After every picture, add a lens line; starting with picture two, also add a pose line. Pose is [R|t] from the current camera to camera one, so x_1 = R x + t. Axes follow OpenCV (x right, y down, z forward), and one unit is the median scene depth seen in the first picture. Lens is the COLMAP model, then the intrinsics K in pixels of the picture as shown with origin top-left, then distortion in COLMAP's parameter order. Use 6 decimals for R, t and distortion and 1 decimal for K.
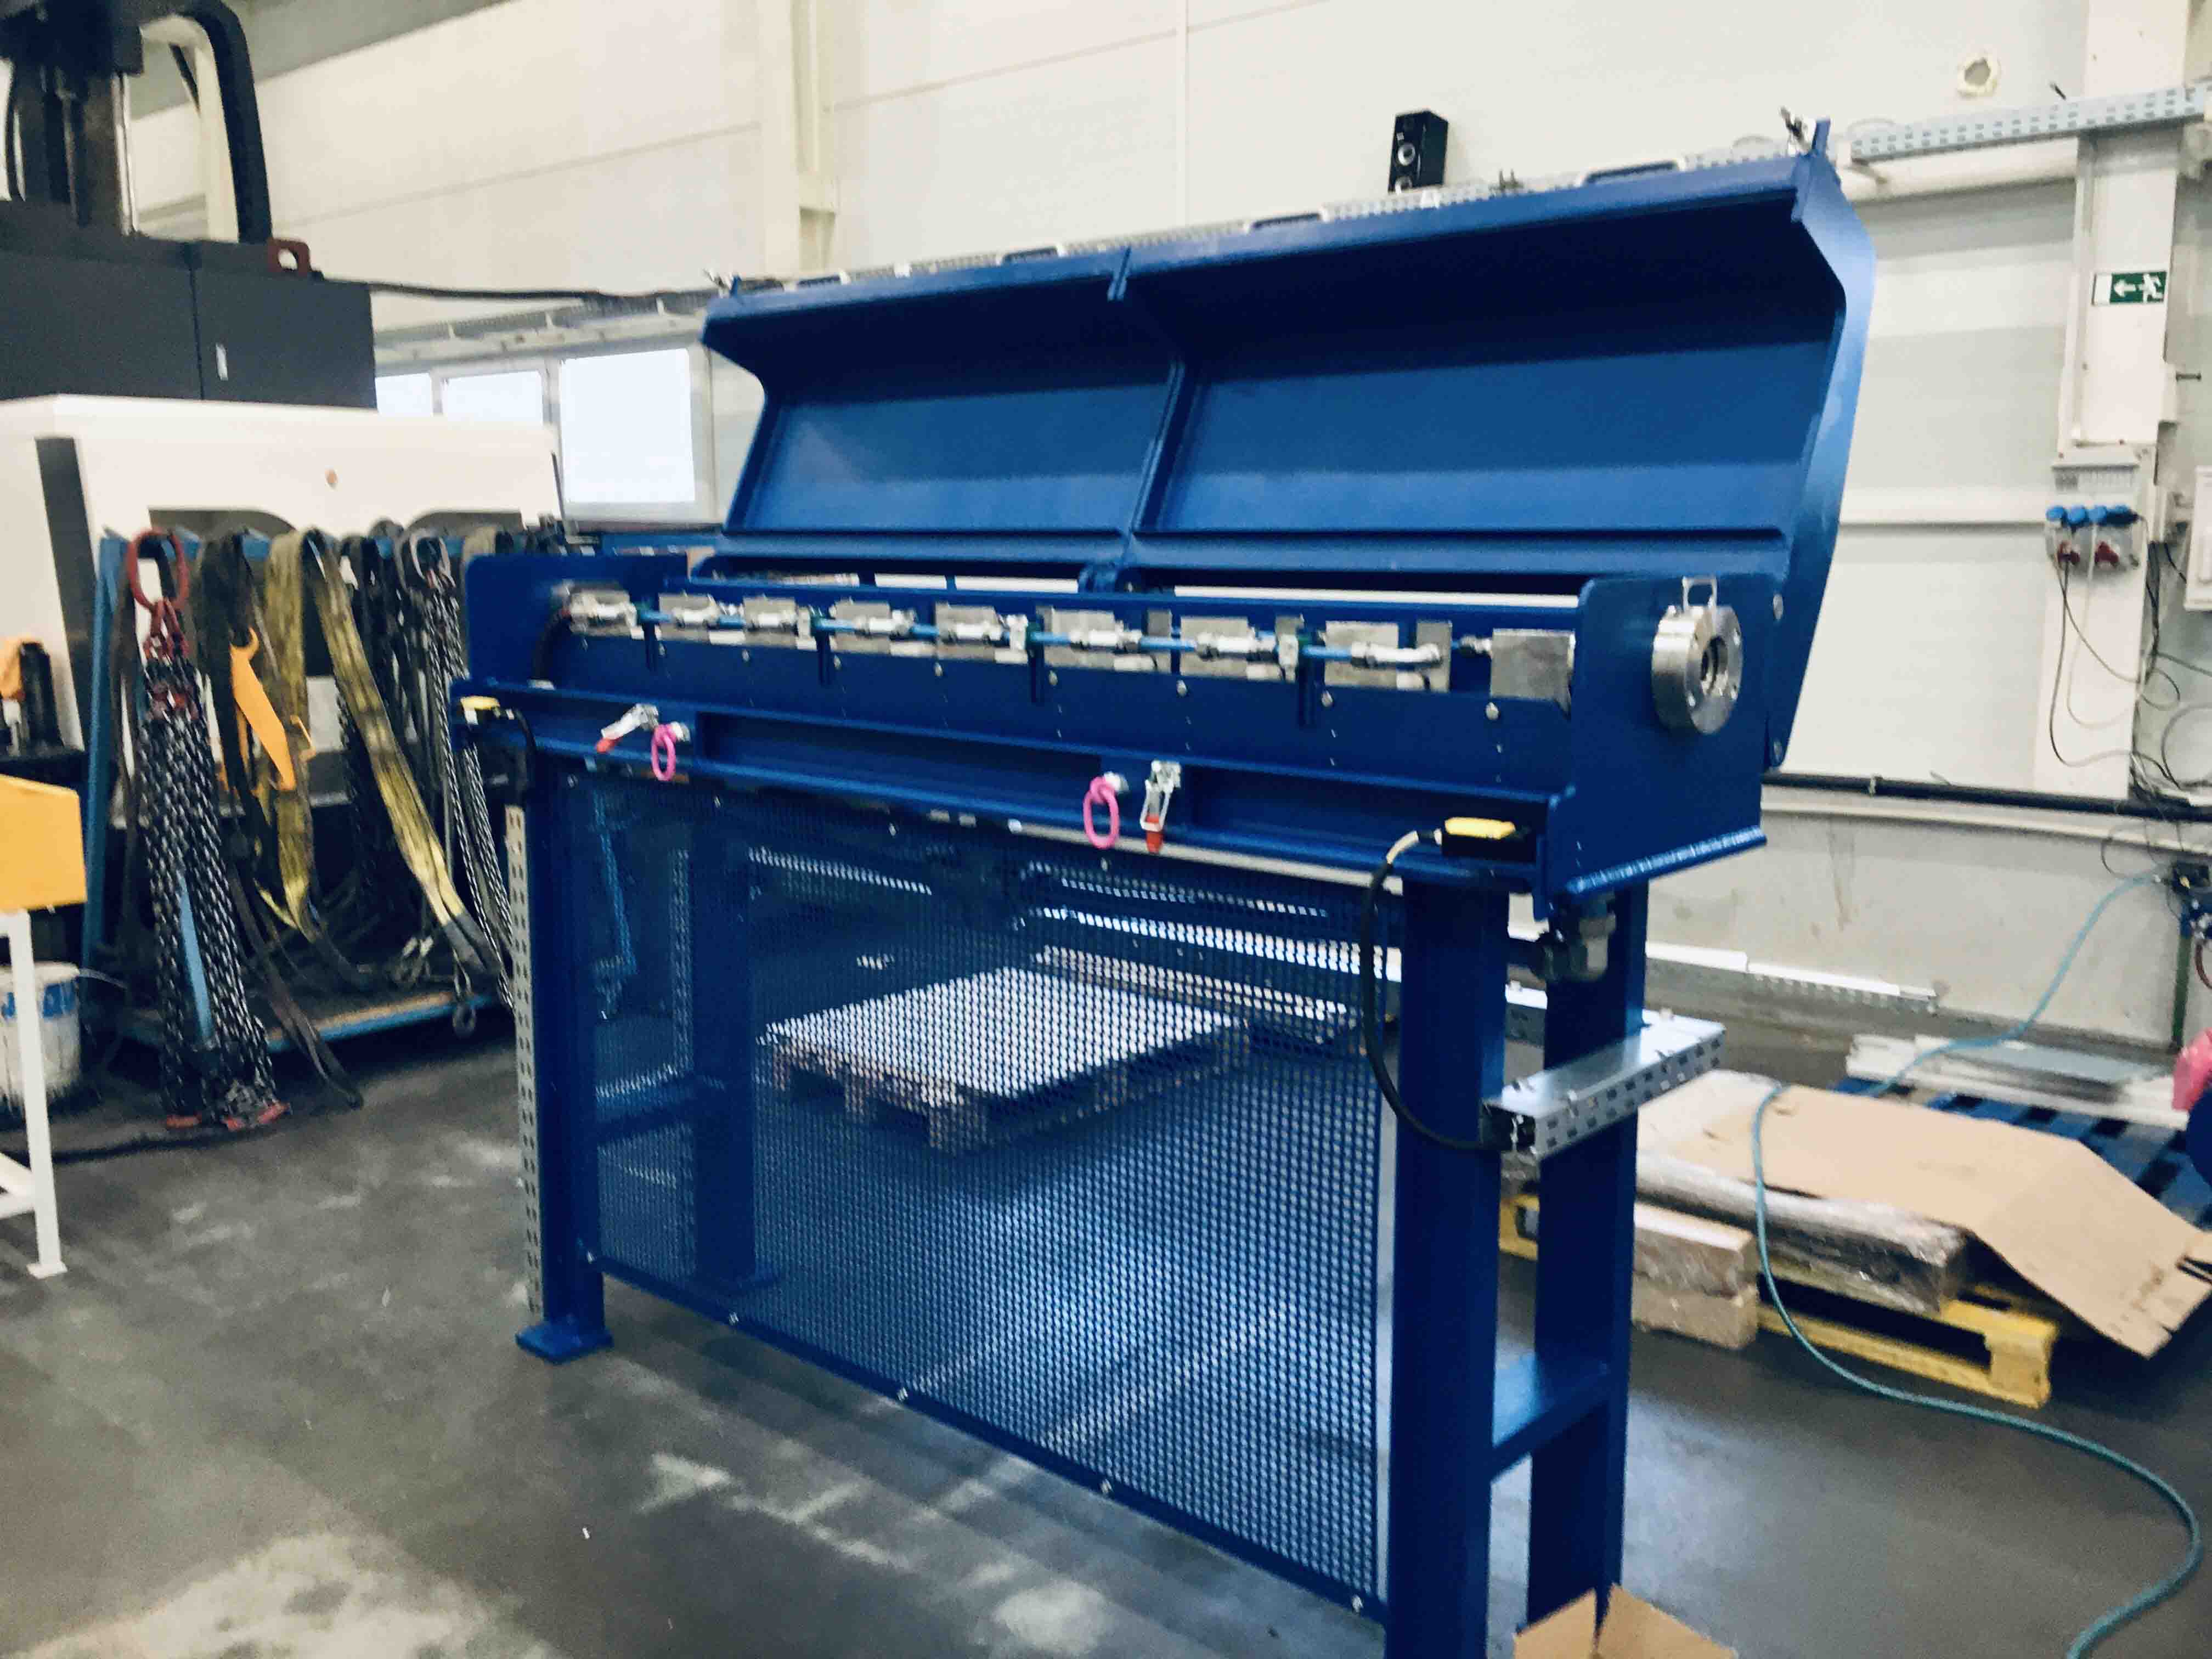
lens RADIAL K [[1814.3, 0, 1106.0], [0, 1814.3, 829.5], [0, 0, 1]] dist [0.051079, -0.001903]
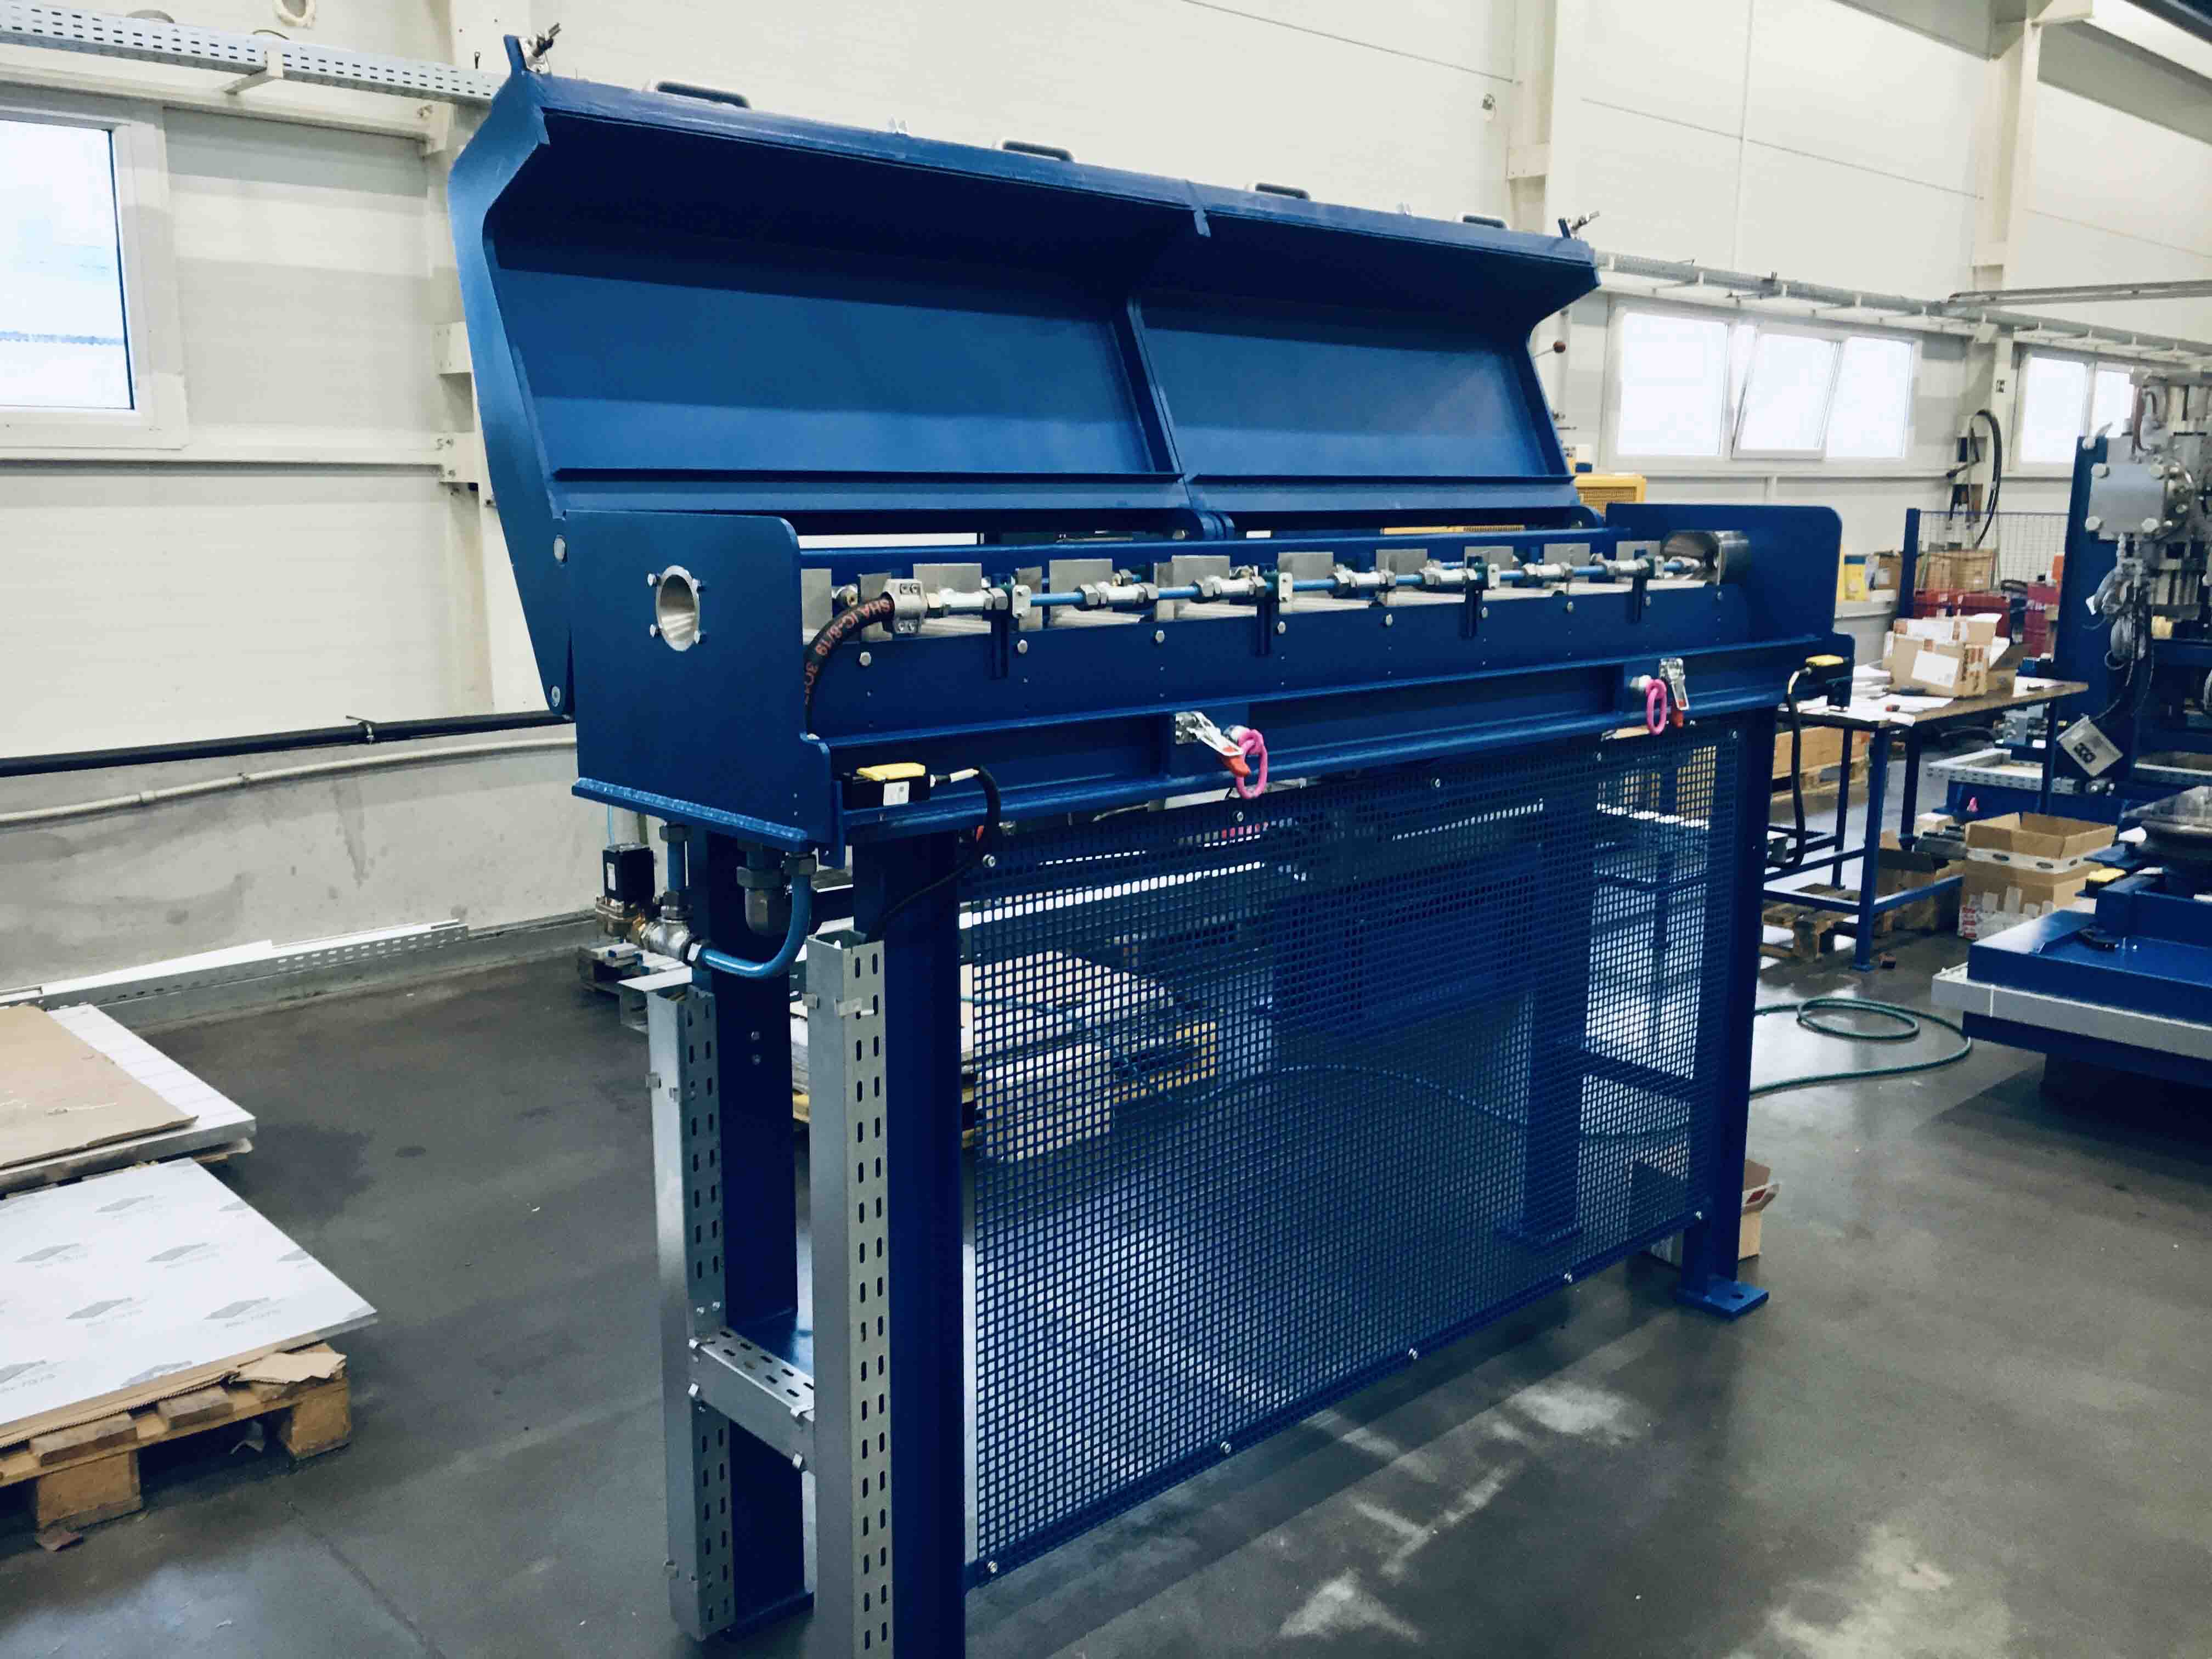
lens RADIAL K [[1860.9, 0, 1106.0], [0, 1860.9, 829.5], [0, 0, 1]] dist [0.064238, -0.074074]
pose [[0.113638, -0.186733, 0.975816, -1.032650], [0.155779, 0.973379, 0.168126, -0.158924], [-0.981233, 0.132906, 0.139702, 0.950362]]
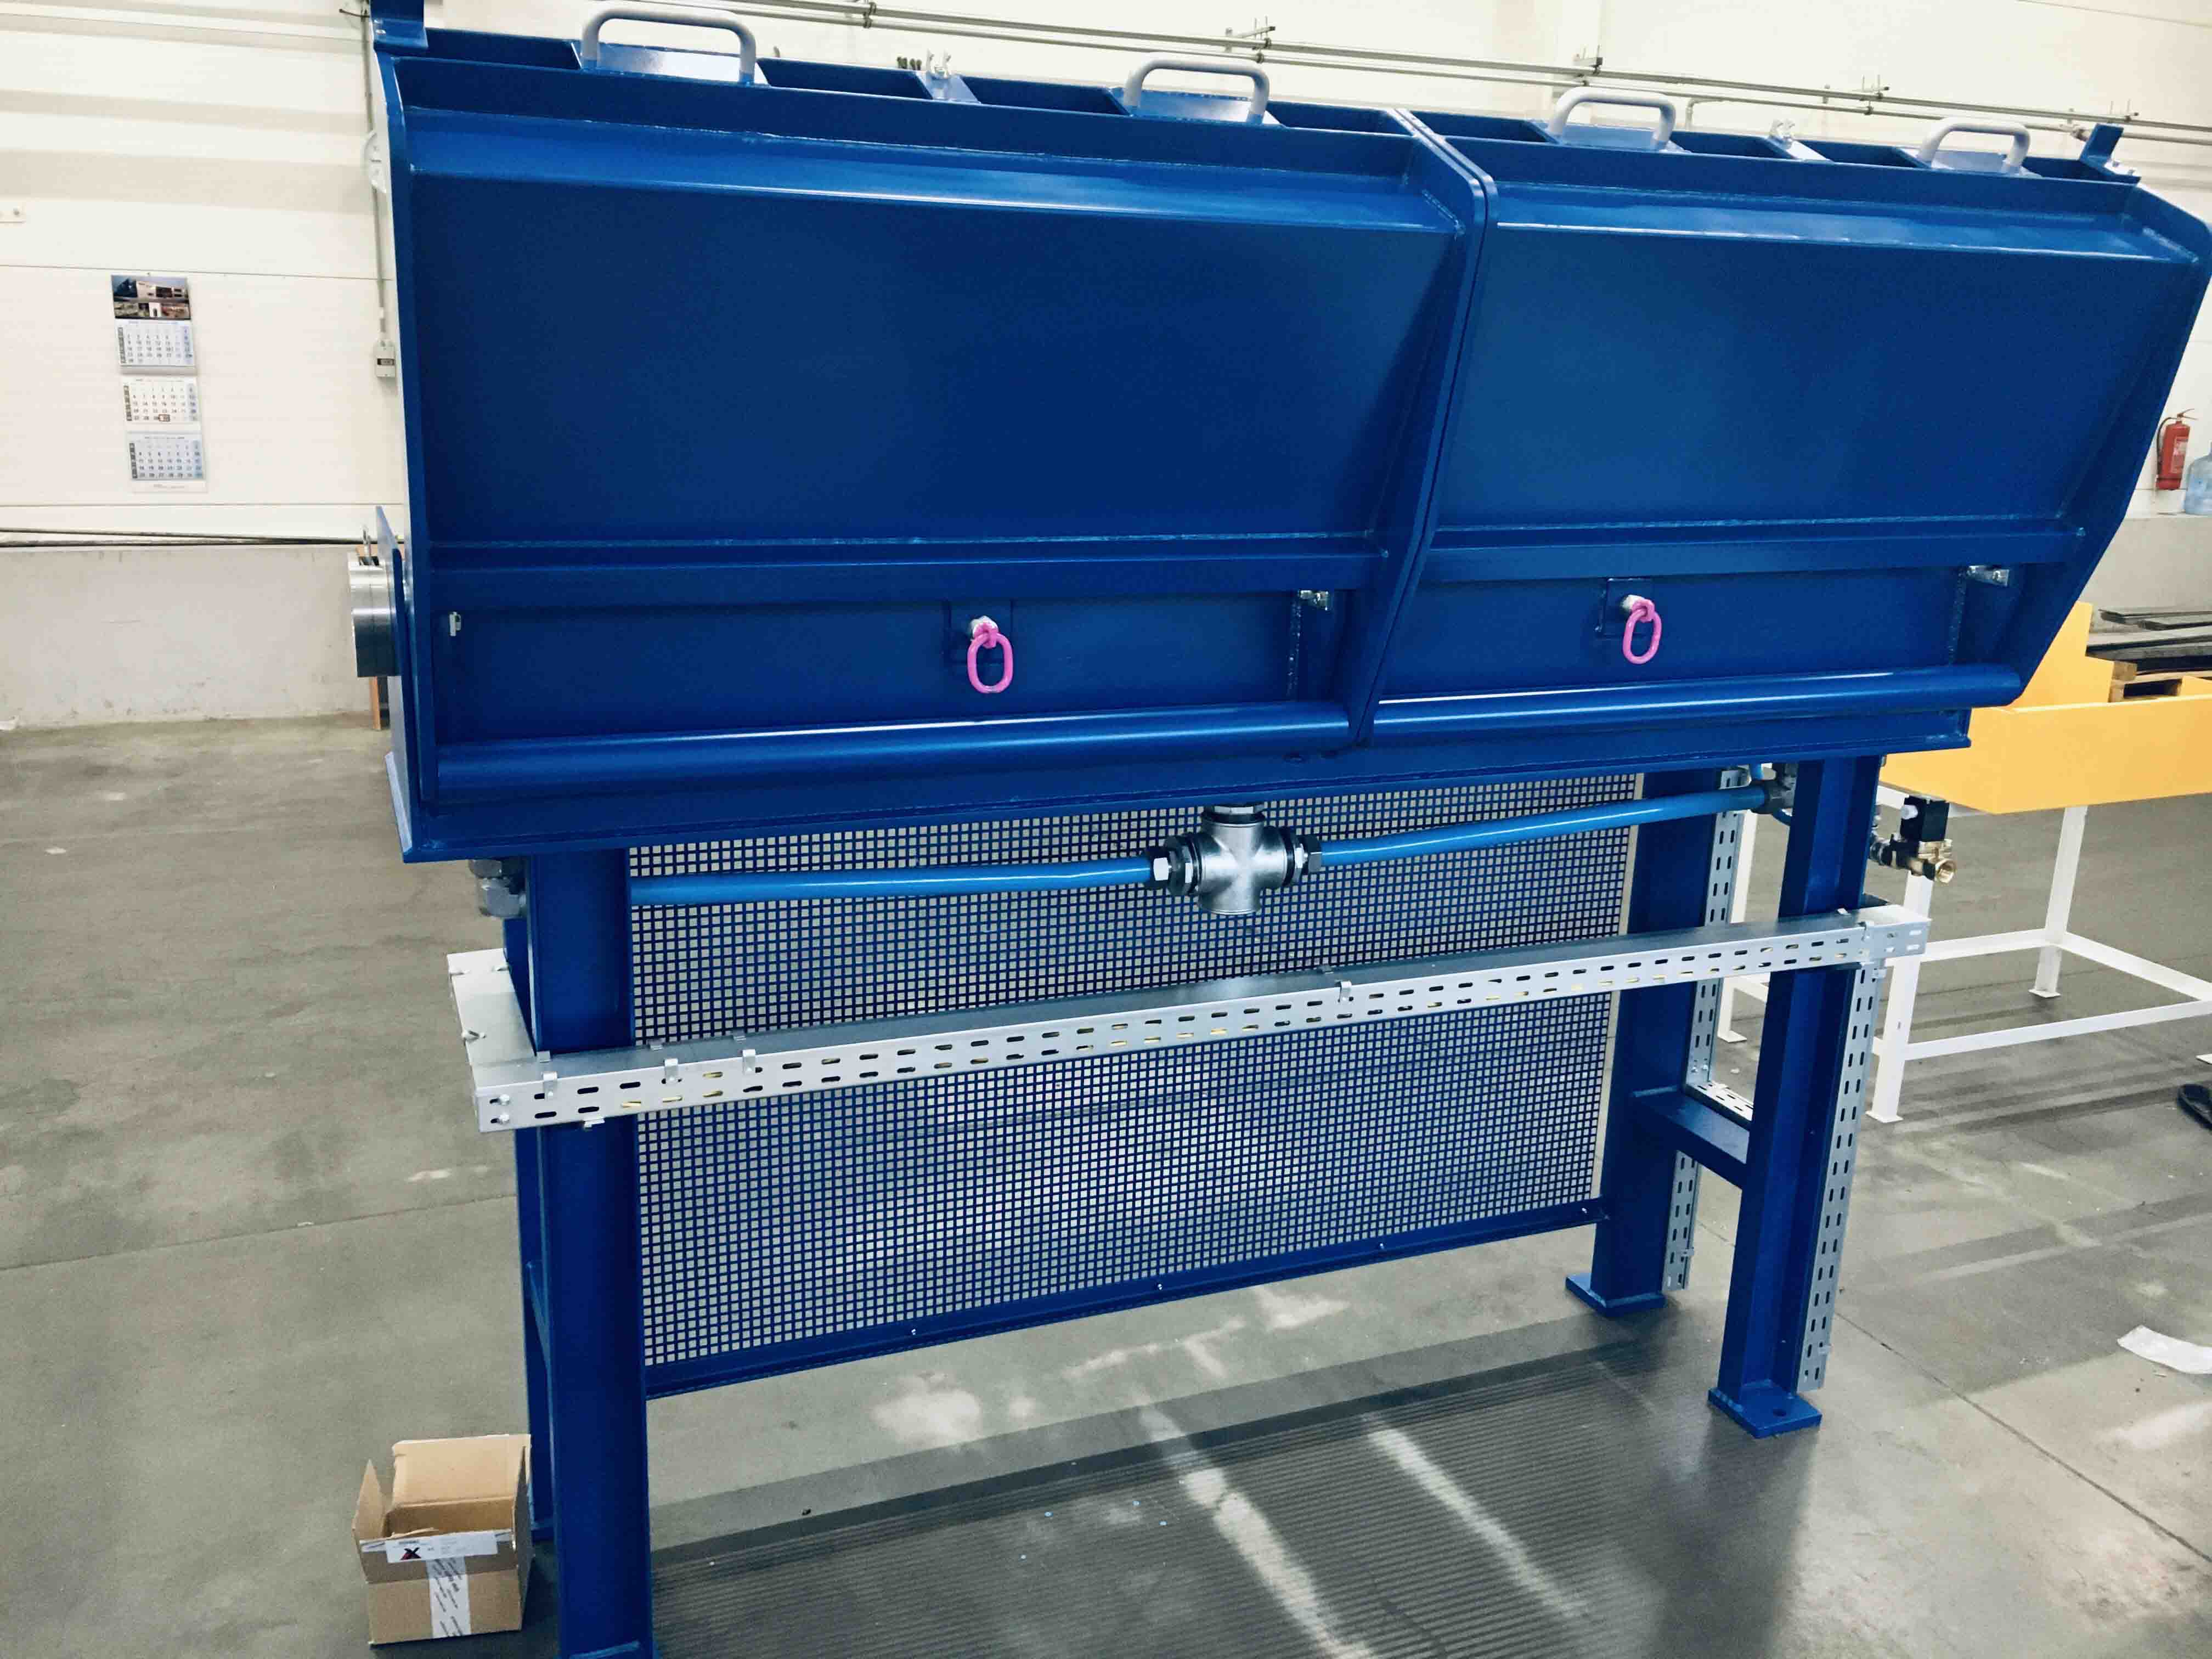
lens RADIAL K [[1860.9, 0, 1106.0], [0, 1860.9, 829.5], [0, 0, 1]] dist [0.064238, -0.074074]
pose [[-0.458288, 0.204036, -0.865067, 0.760462], [-0.160837, 0.938187, 0.306489, -0.255566], [0.874130, 0.279595, -0.397143, 1.288862]]
